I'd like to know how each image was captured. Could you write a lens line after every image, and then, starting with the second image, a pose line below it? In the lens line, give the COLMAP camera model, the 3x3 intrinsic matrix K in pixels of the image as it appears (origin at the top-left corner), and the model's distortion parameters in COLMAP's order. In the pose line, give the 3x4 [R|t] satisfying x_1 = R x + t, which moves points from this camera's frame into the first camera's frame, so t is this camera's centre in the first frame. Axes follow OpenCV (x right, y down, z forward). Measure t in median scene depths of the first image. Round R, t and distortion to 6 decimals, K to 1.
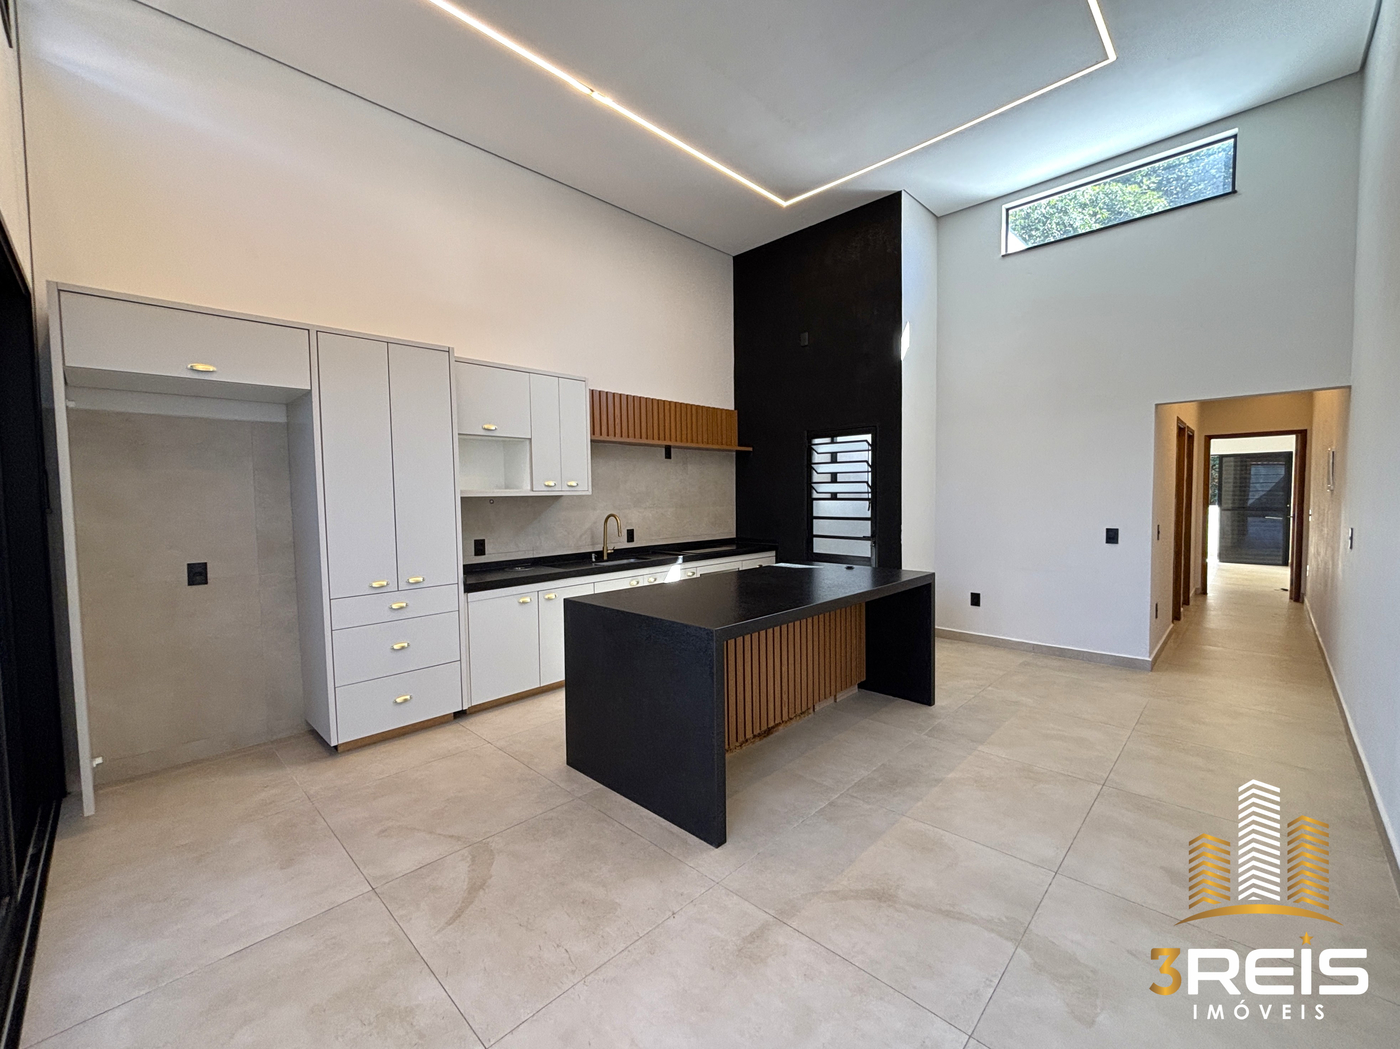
lens RADIAL K [[578.7, 0, 699.4], [0, 578.7, 523.6], [0, 0, 1]] dist [0.002824, -0.000951]
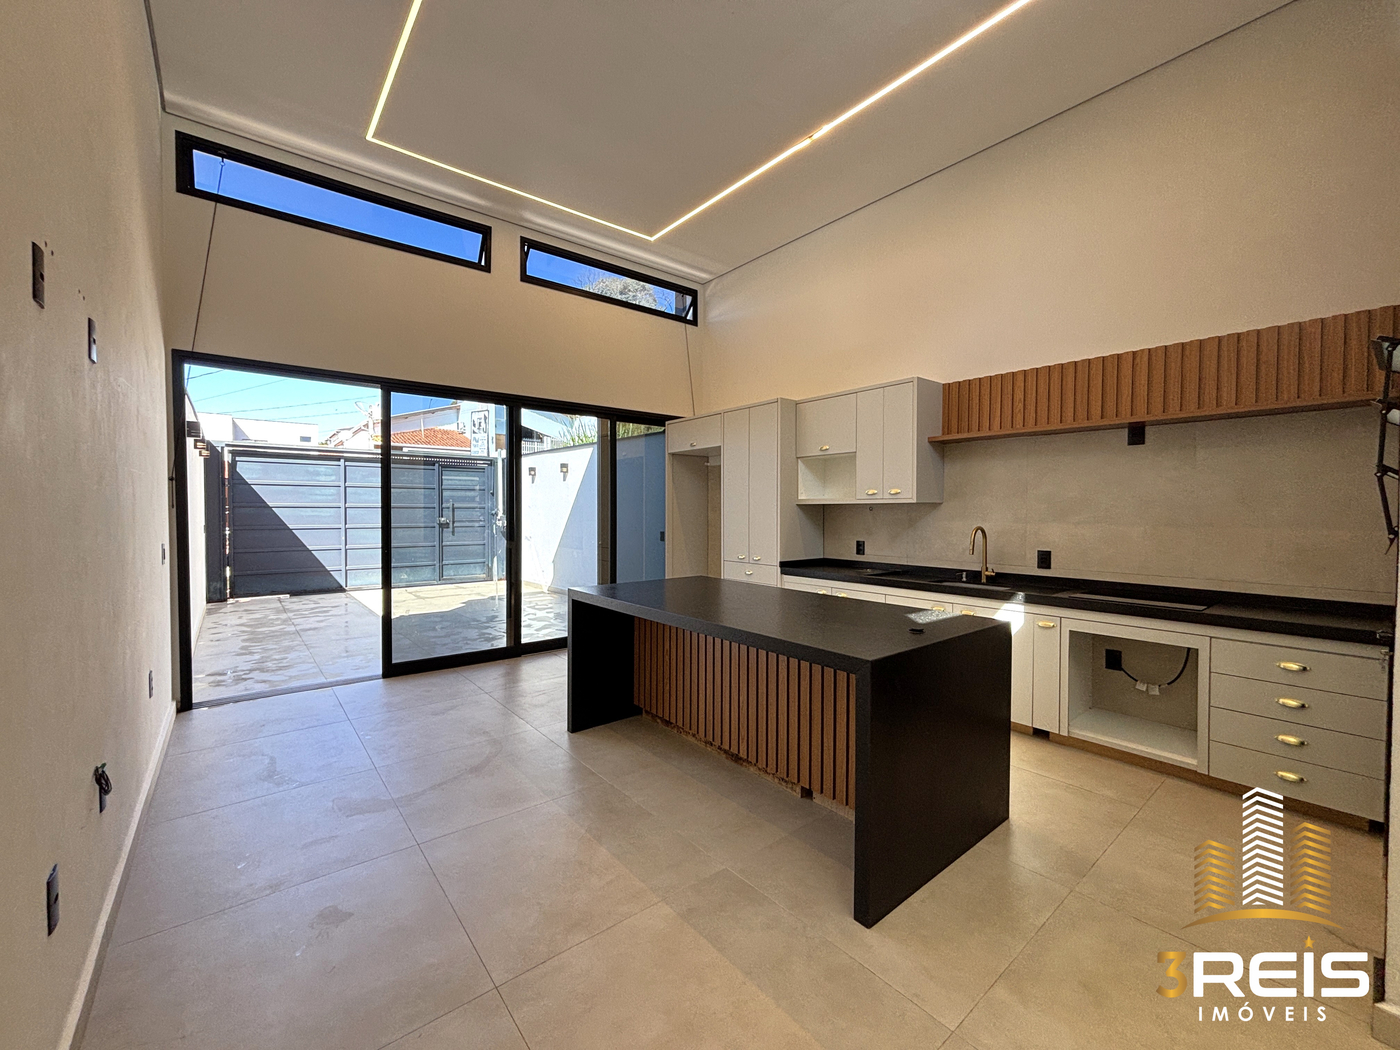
lens RADIAL K [[578.7, 0, 698.6], [0, 578.7, 523.7], [0, 0, 1]] dist [0.002824, -0.000951]
pose [[-0.119446, 0.037182, -0.992144, 0.787820], [-0.052422, 0.997668, 0.043700, -0.039865], [0.991456, 0.057230, -0.117219, 0.786645]]
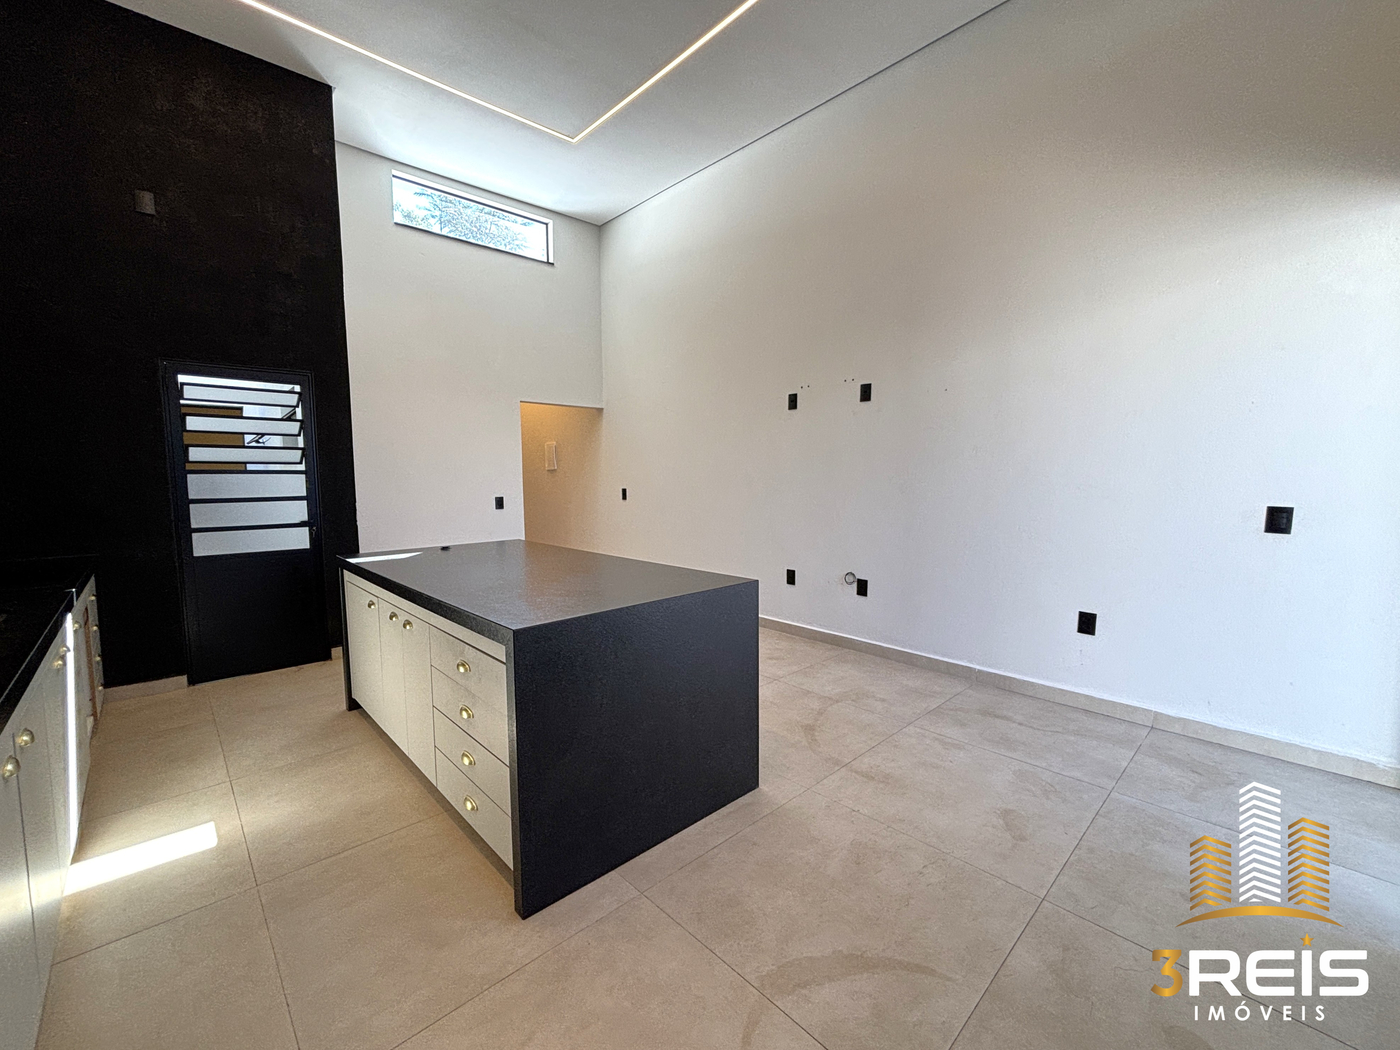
lens RADIAL K [[578.7, 0, 695.7], [0, 578.7, 521.3], [0, 0, 1]] dist [0.002824, -0.000951]
pose [[0.056449, -0.071884, 0.995814, -0.518377], [0.059863, 0.995854, 0.068494, 0.001227], [-0.996609, 0.055746, 0.060518, 0.537477]]
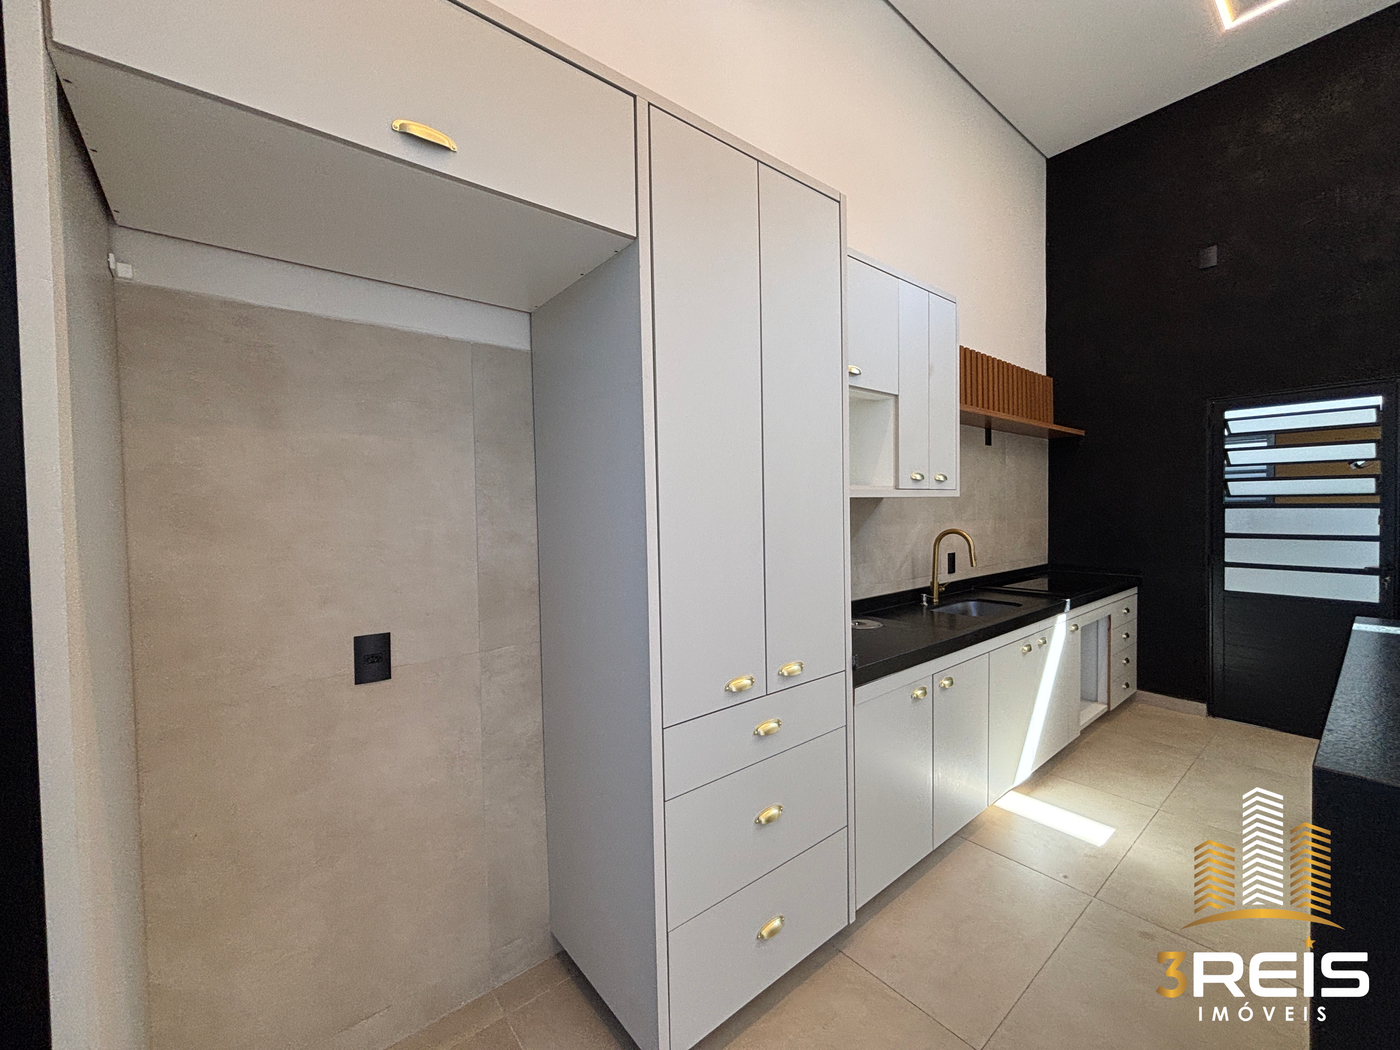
lens RADIAL K [[578.7, 0, 704.5], [0, 578.7, 523.1], [0, 0, 1]] dist [0.002824, -0.000951]
pose [[0.994438, 0.001046, -0.105323, -0.392734], [-0.003552, 0.999715, -0.023613, -0.008665], [0.105268, 0.023855, 0.994158, 0.399528]]
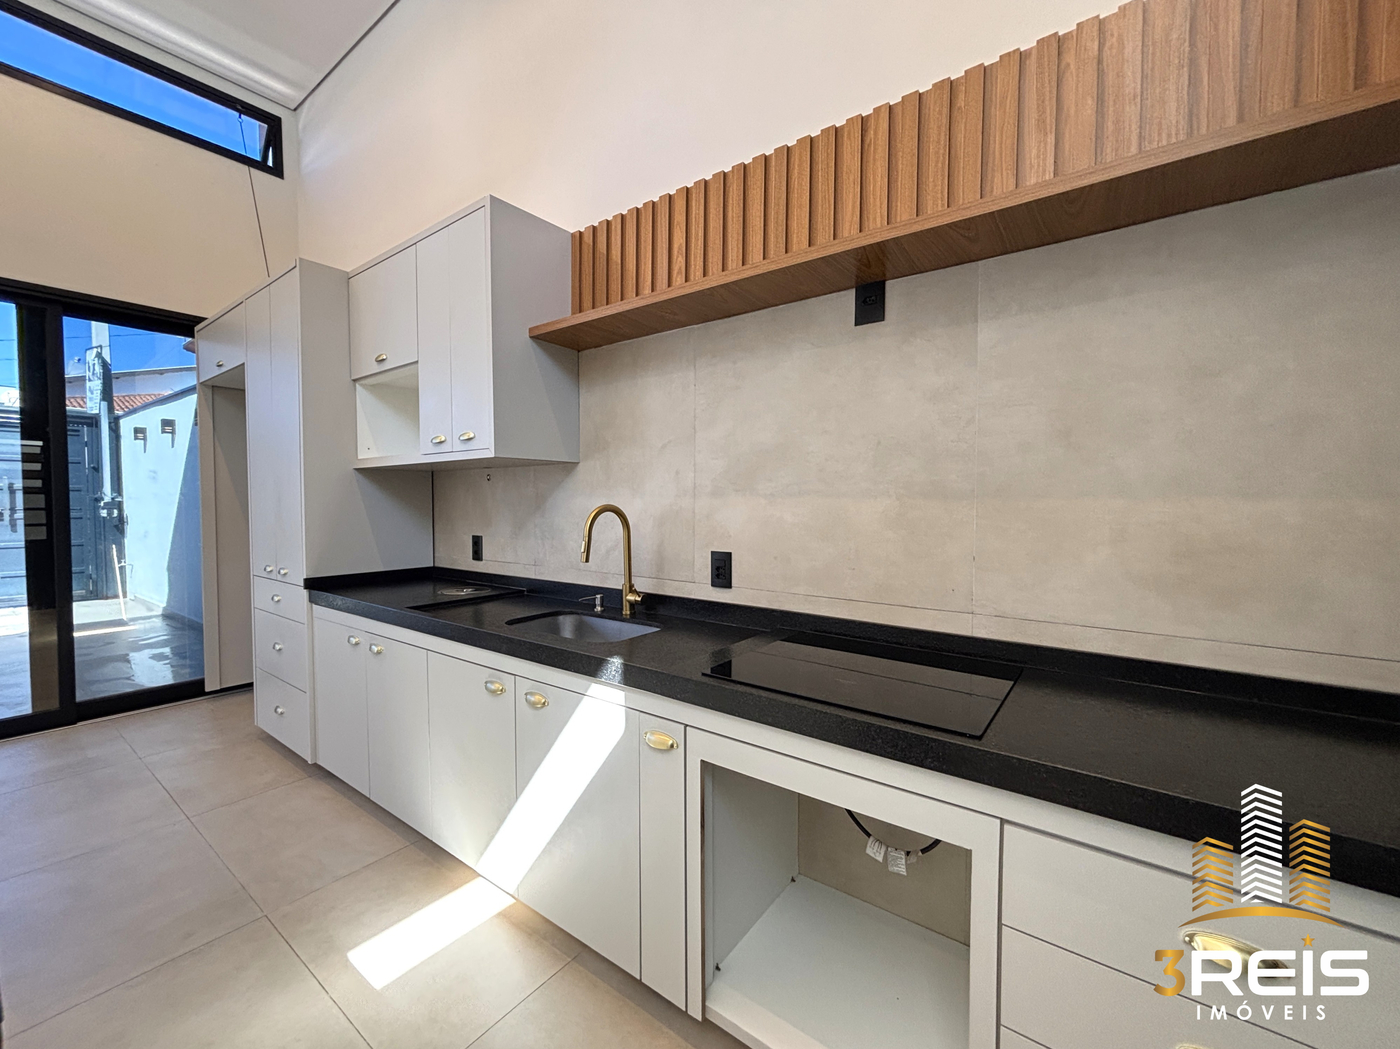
lens RADIAL K [[578.7, 0, 701.1], [0, 578.7, 525.9], [0, 0, 1]] dist [0.002824, -0.000951]
pose [[0.116255, 0.055880, -0.991646, 0.285243], [-0.055351, 0.997229, 0.049706, -0.028696], [0.991676, 0.049110, 0.119026, 1.136919]]
